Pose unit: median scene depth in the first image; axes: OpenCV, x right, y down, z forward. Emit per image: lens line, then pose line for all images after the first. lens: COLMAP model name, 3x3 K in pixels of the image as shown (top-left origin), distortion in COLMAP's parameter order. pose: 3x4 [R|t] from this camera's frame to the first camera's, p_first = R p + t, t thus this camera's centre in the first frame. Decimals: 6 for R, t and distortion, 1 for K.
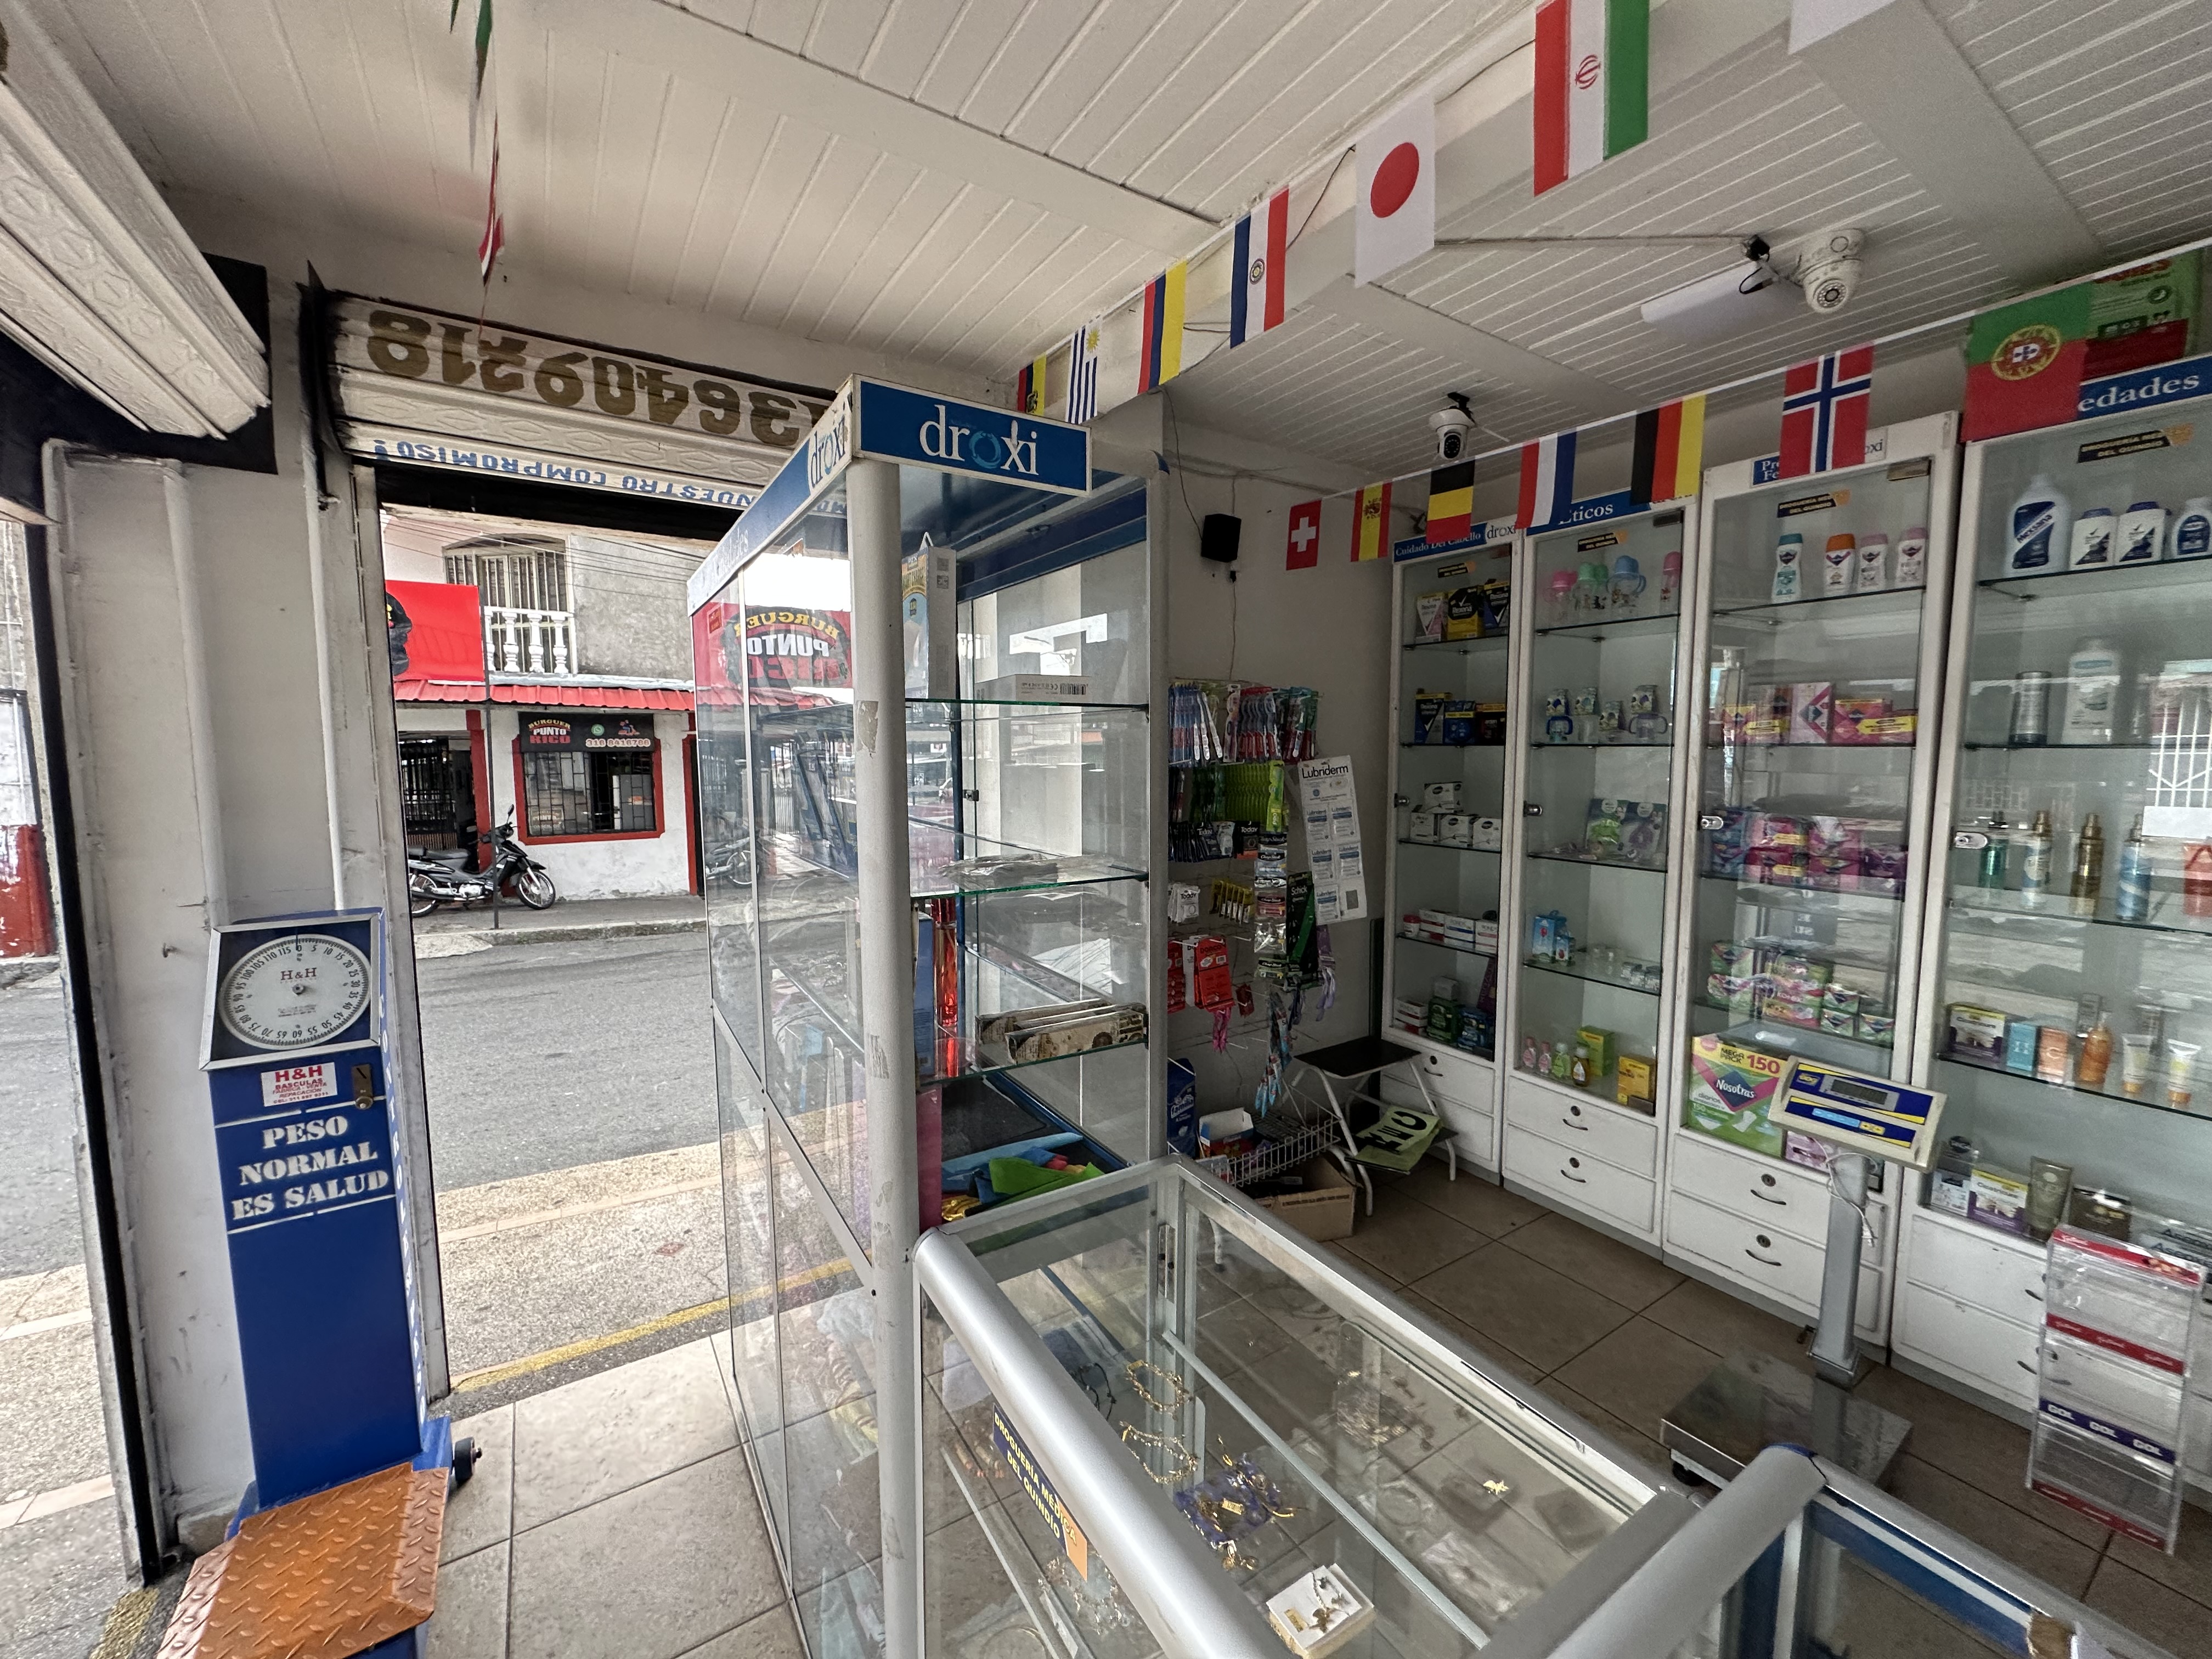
lens RADIAL K [[883.4, 0, 1107.5], [0, 883.4, 826.1], [0, 0, 1]] dist [-0.003727, 0.000884]
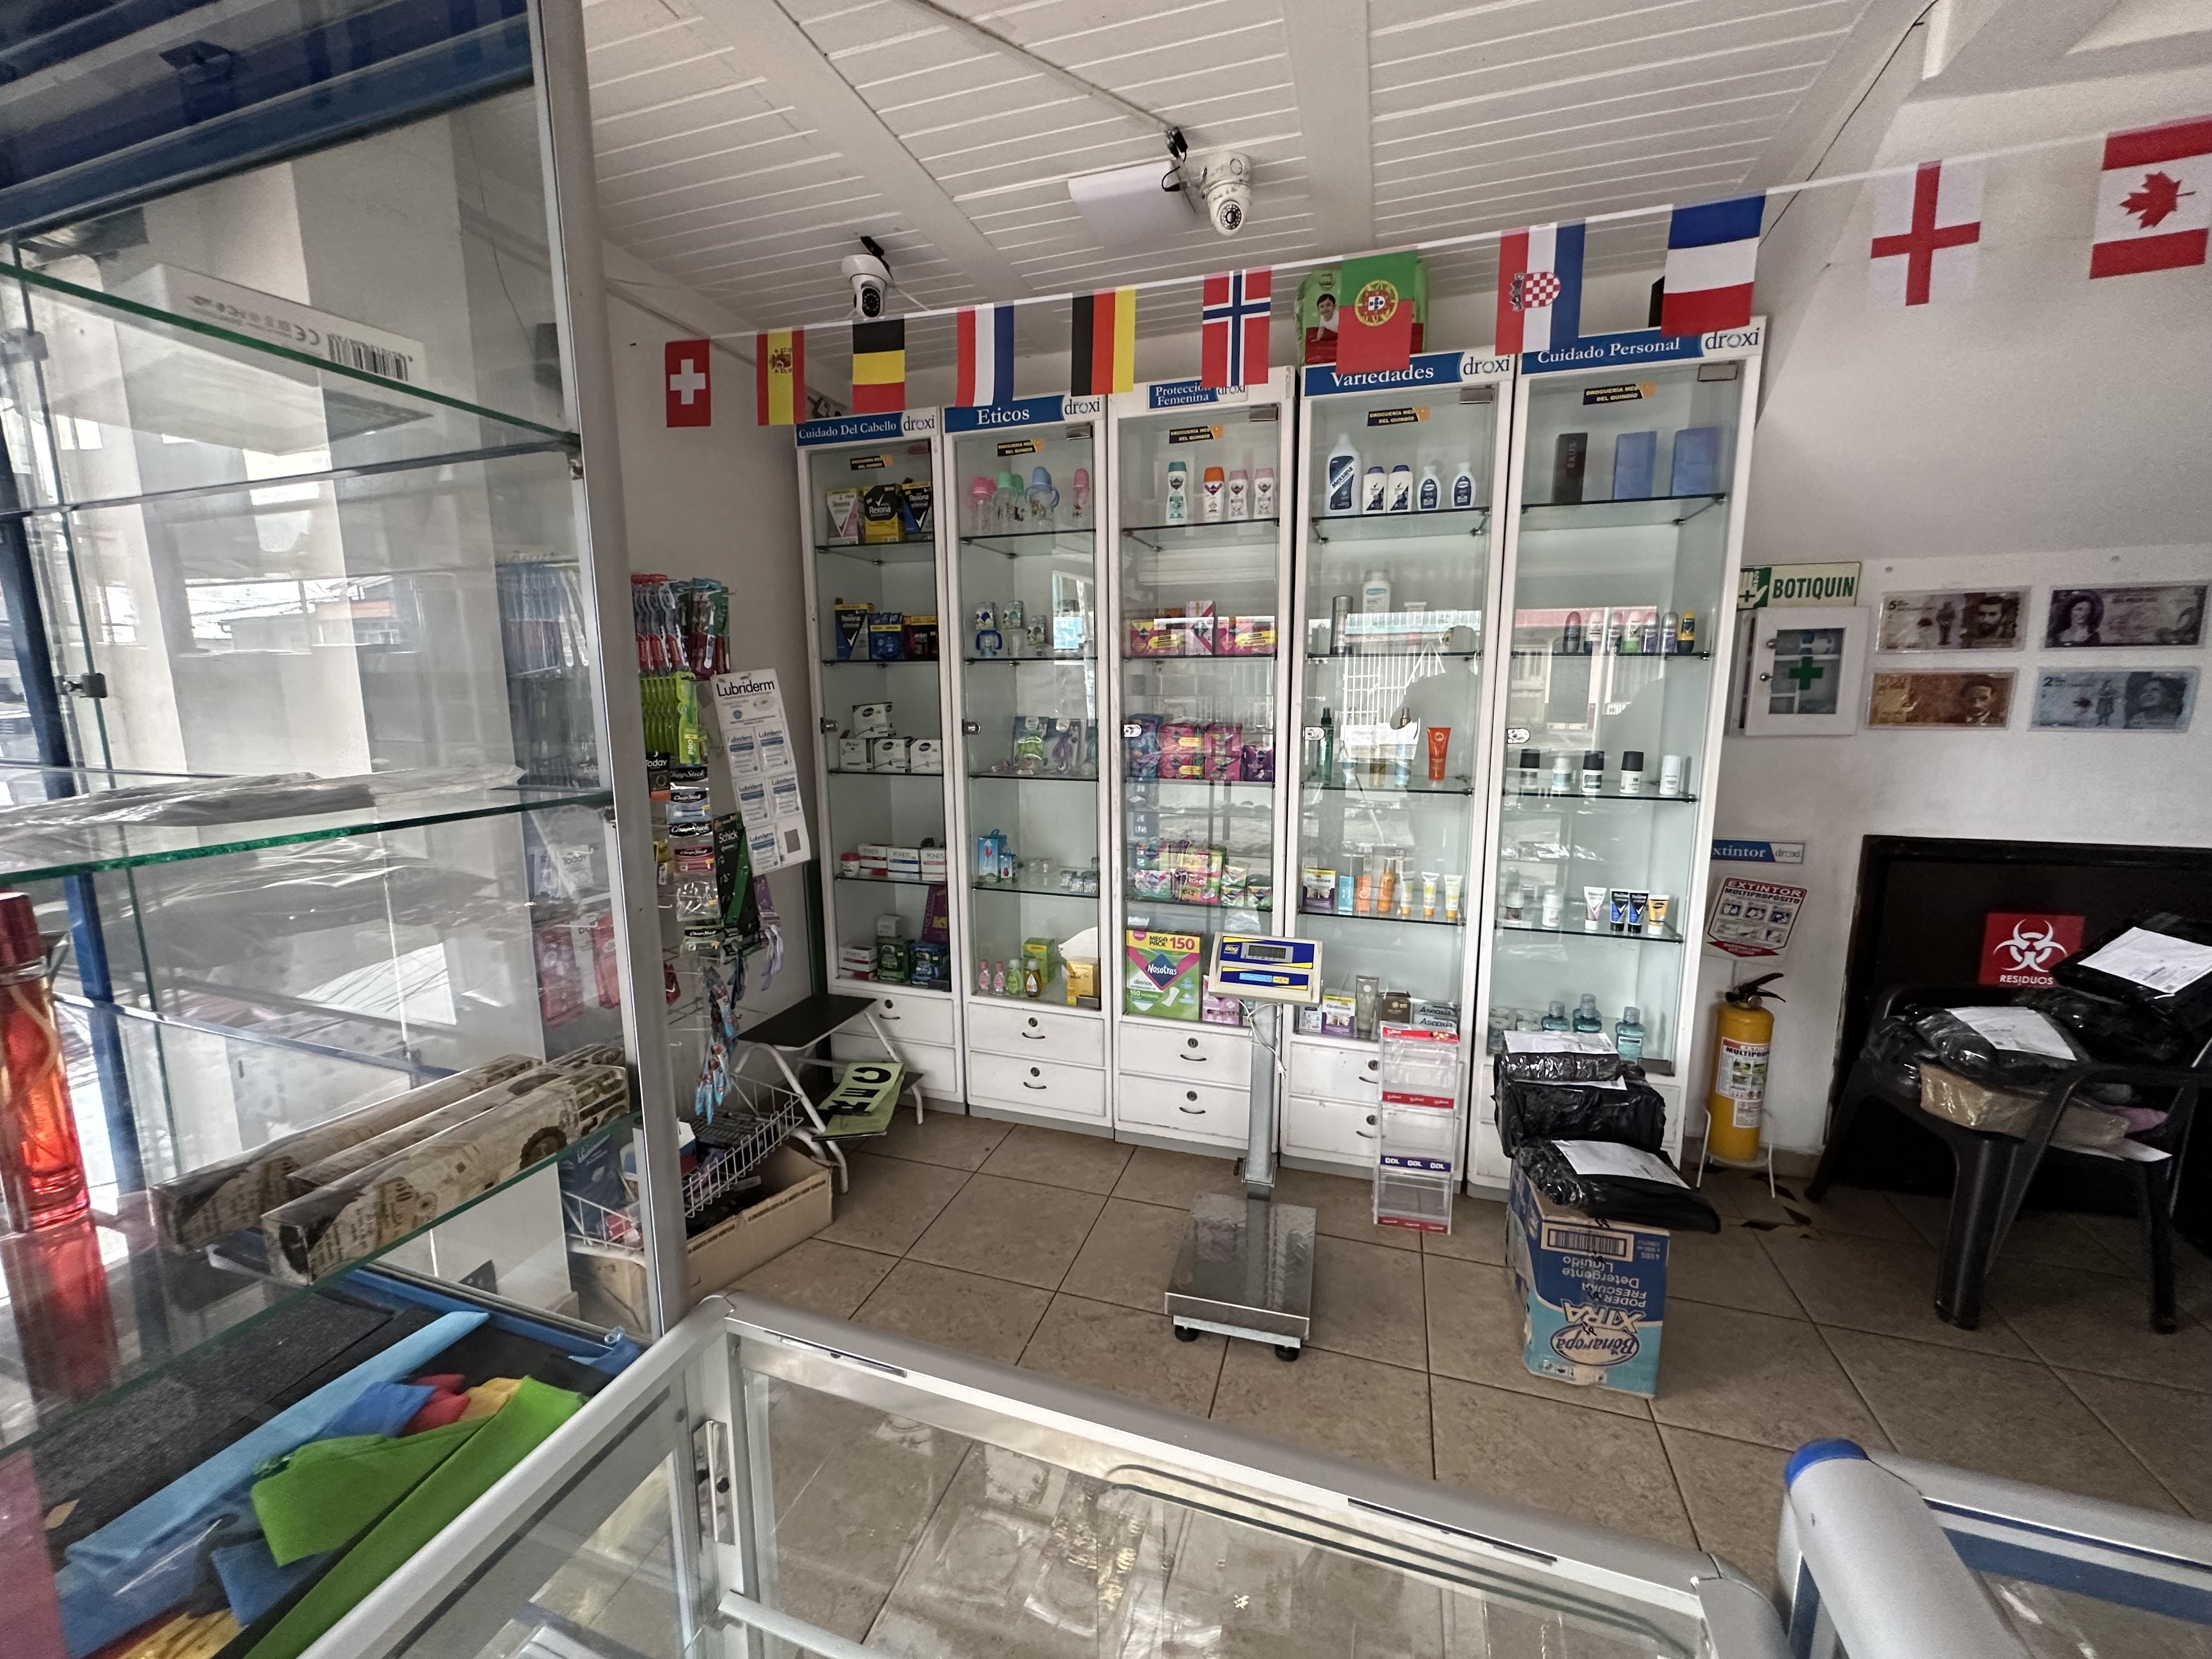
lens RADIAL K [[883.4, 0, 1107.5], [0, 883.4, 826.1], [0, 0, 1]] dist [-0.003727, 0.000884]
pose [[0.773459, -0.099672, 0.625960, -0.019249], [0.060931, 0.994677, 0.083094, 0.018709], [-0.630910, -0.026129, 0.775416, 0.167370]]
